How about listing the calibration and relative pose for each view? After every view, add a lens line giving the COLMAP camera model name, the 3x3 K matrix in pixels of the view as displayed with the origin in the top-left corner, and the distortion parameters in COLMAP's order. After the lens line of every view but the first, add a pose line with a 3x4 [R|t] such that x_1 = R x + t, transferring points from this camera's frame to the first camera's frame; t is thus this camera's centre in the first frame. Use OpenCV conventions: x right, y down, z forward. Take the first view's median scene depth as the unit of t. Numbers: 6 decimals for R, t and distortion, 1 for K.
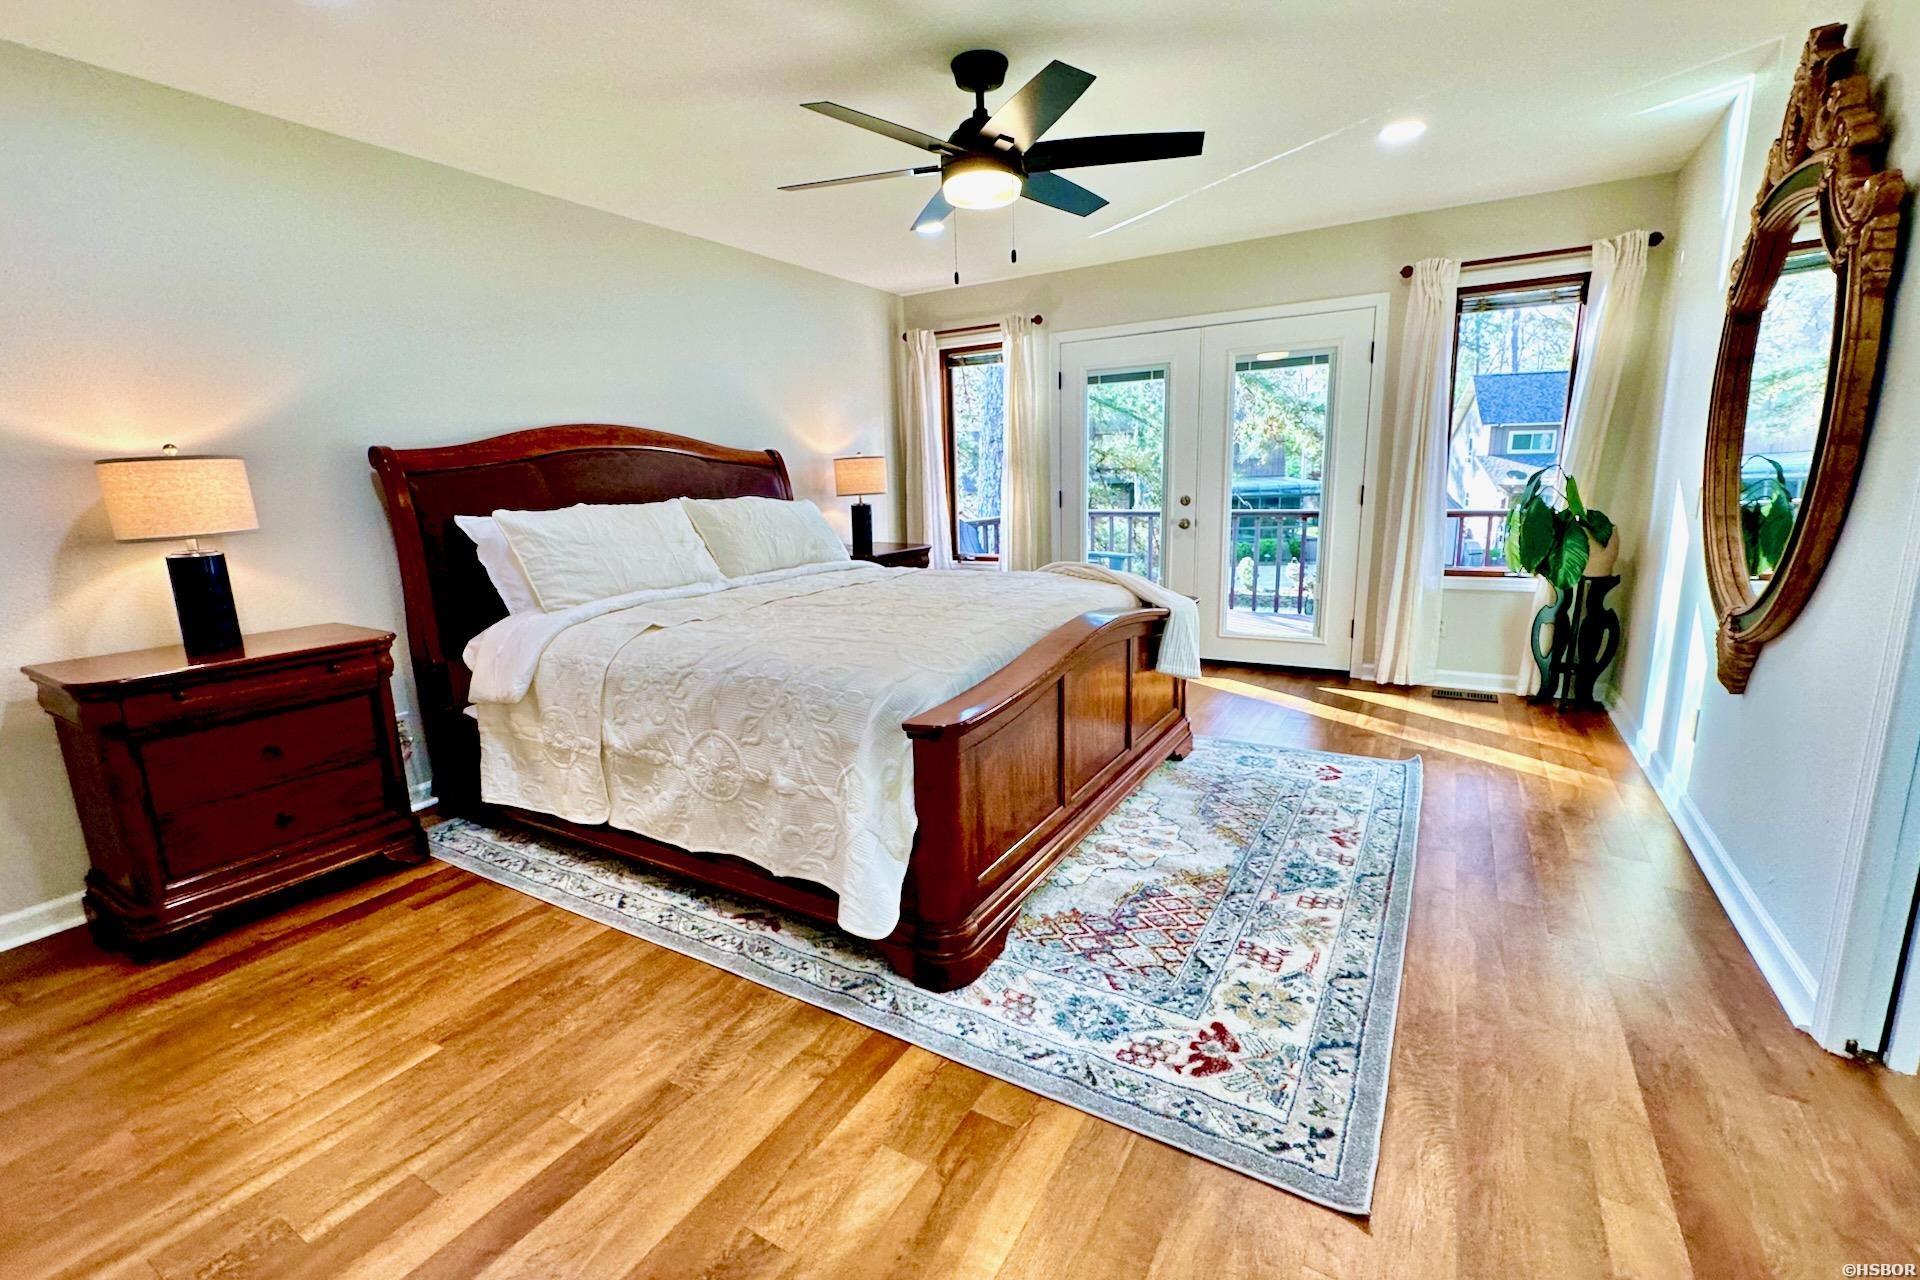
lens RADIAL K [[830.2, 0, 935.8], [0, 830.2, 653.0], [0, 0, 1]] dist [-0.002691, -0.000106]
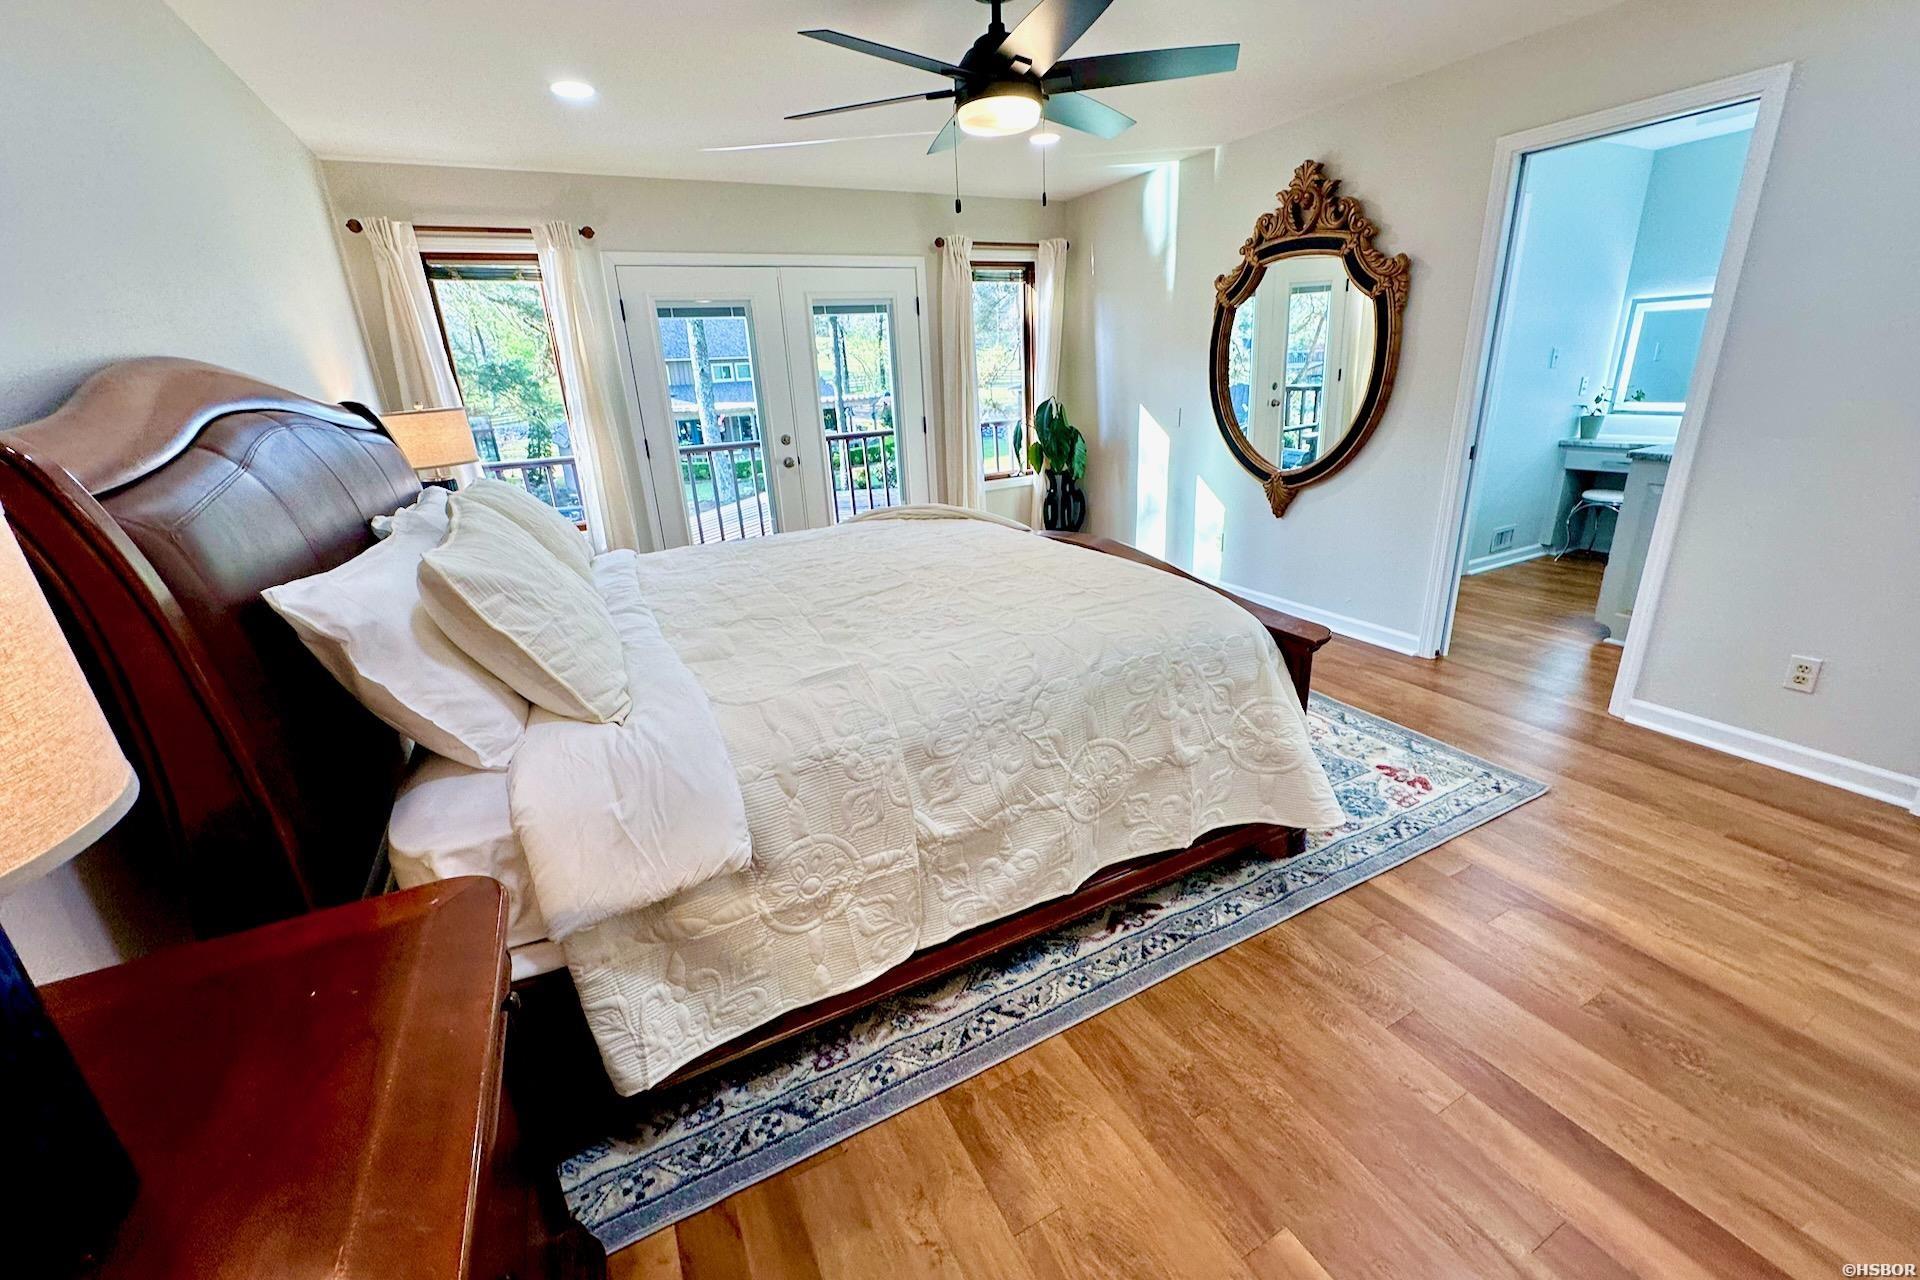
lens RADIAL K [[770.5, 0, 960.0], [0, 770.5, 640.0], [0, 0, 1]] dist [-0.003244, -0.000145]
pose [[0.513753, -0.279910, 0.810992, -0.852427], [0.212579, 0.957335, 0.195753, -0.169966], [-0.831185, 0.071831, 0.551336, 0.604607]]
